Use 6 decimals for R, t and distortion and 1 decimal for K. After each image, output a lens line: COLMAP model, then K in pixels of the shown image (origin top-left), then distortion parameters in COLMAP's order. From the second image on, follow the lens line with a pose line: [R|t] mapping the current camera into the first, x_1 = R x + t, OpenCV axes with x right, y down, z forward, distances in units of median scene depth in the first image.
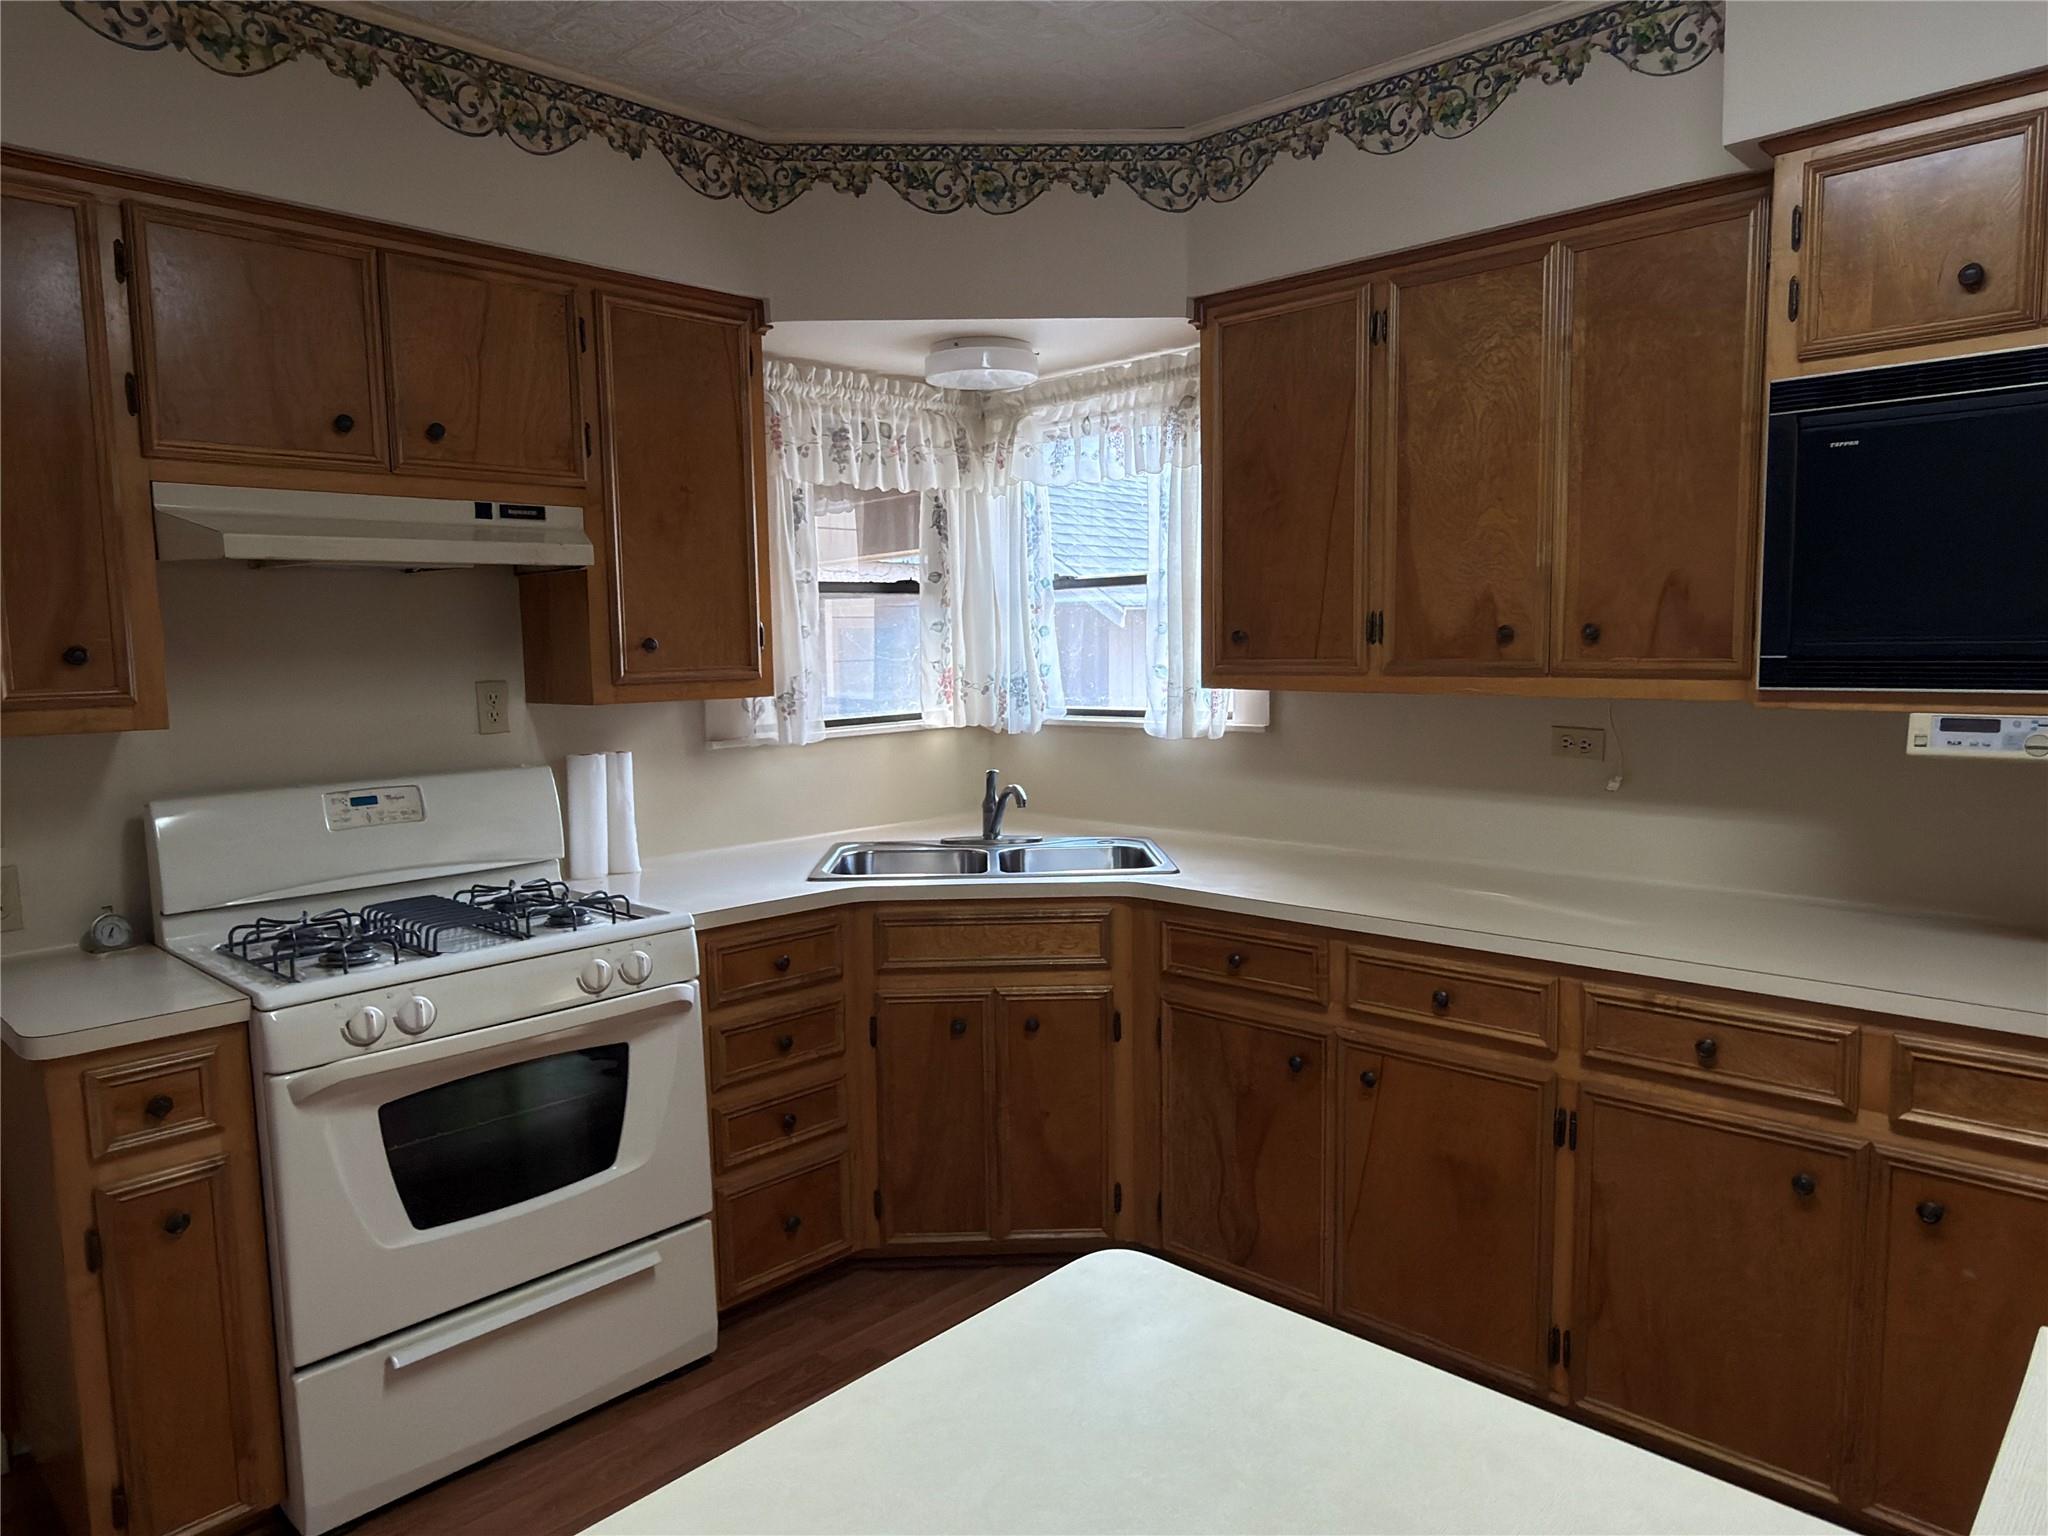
lens RADIAL K [[1328.7, 0, 1031.8], [0, 1328.7, 772.2], [0, 0, 1]] dist [-0.005475, 0.004155]
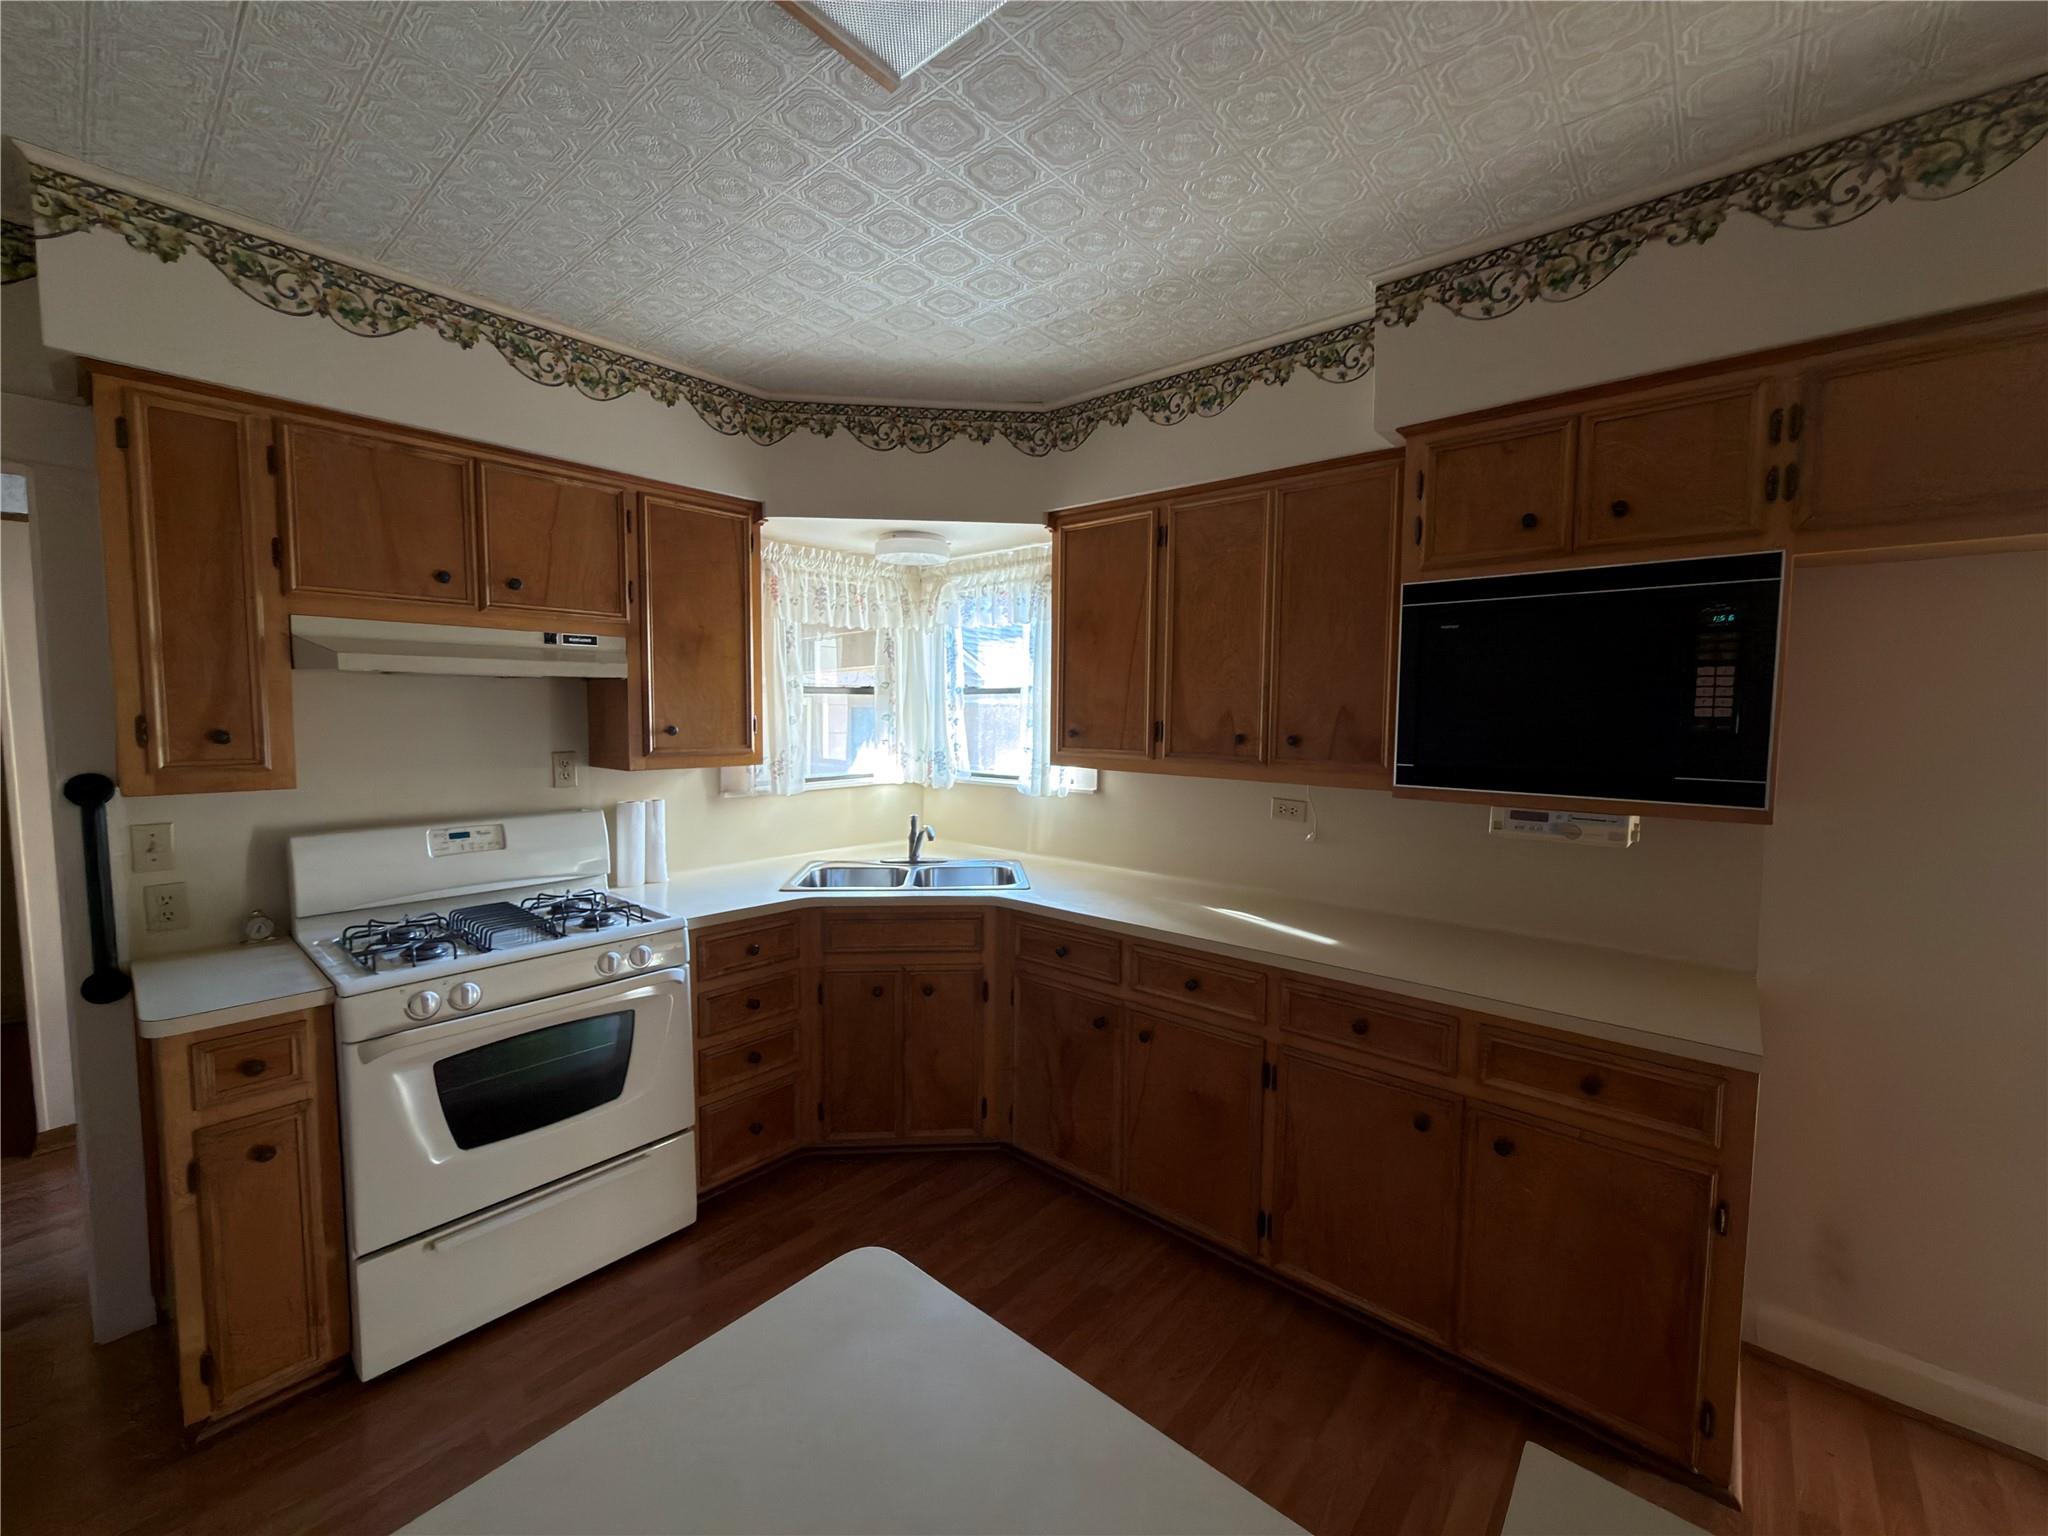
lens RADIAL K [[818.6, 0, 1035.6], [0, 818.6, 764.2], [0, 0, 1]] dist [-0.007641, 0.001624]
pose [[0.998257, 0.022261, 0.054656, 0.067395], [-0.020307, 0.999144, -0.036041, -0.034334], [-0.055412, 0.034868, 0.997855, 0.073310]]
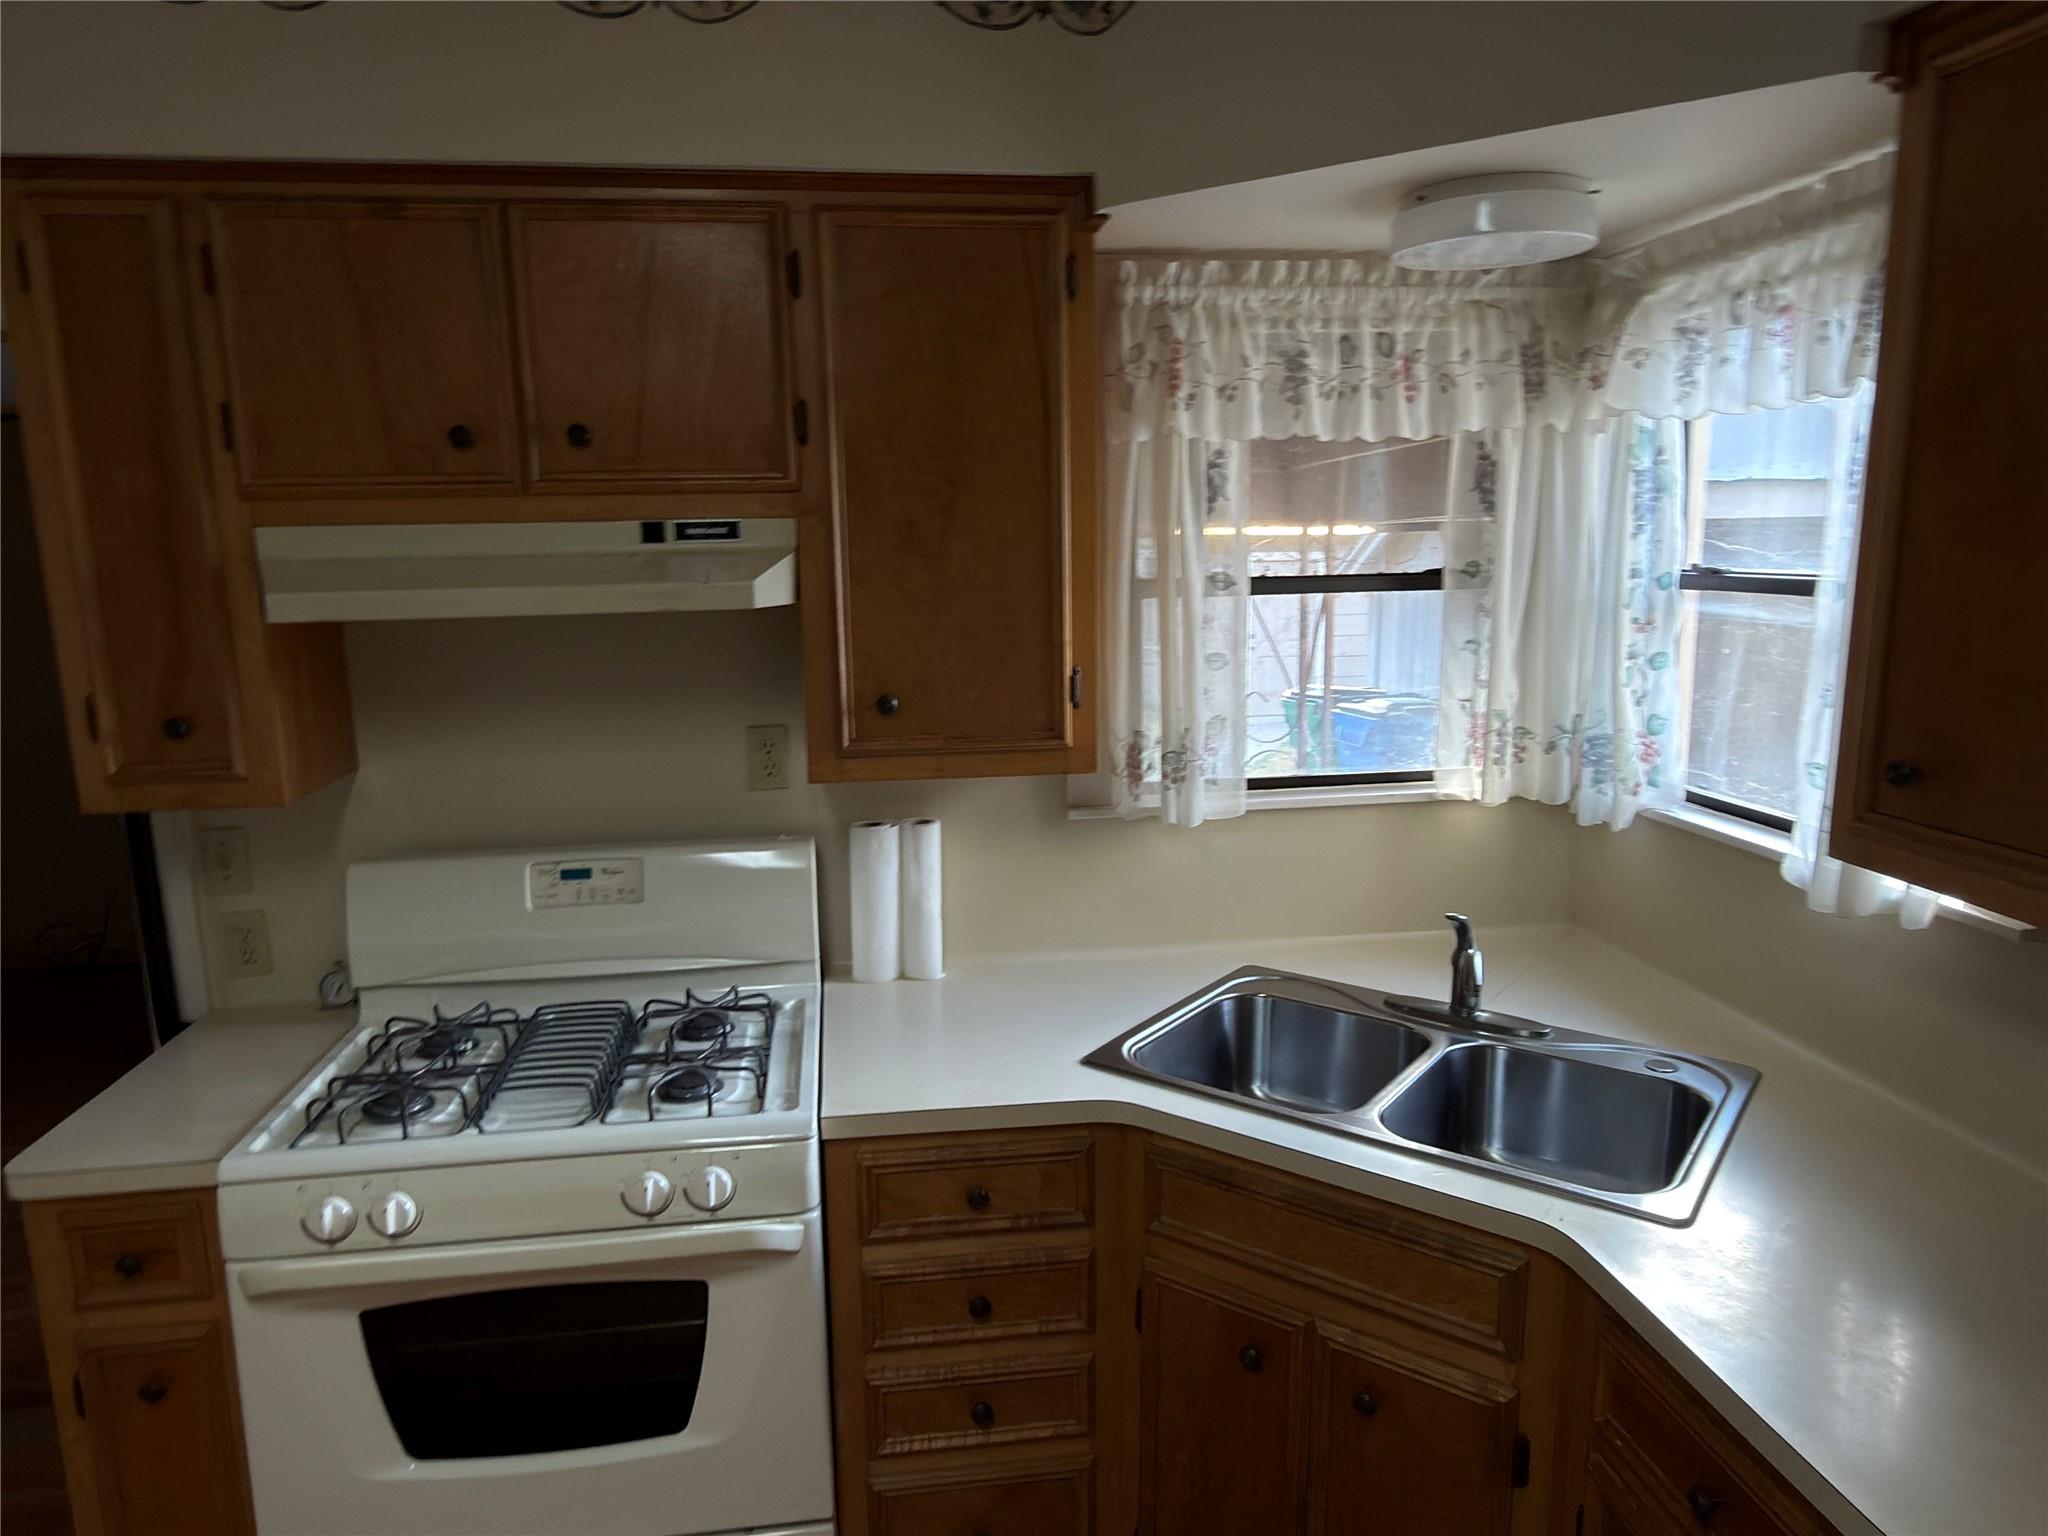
lens RADIAL K [[1328.7, 0, 1015.3], [0, 1328.7, 770.7], [0, 0, 1]] dist [-0.005475, 0.004155]
pose [[0.780714, 0.119699, -0.613317, 0.213414], [-0.061846, 0.991464, 0.114775, -0.148494], [0.621820, -0.051675, 0.781453, 0.484212]]
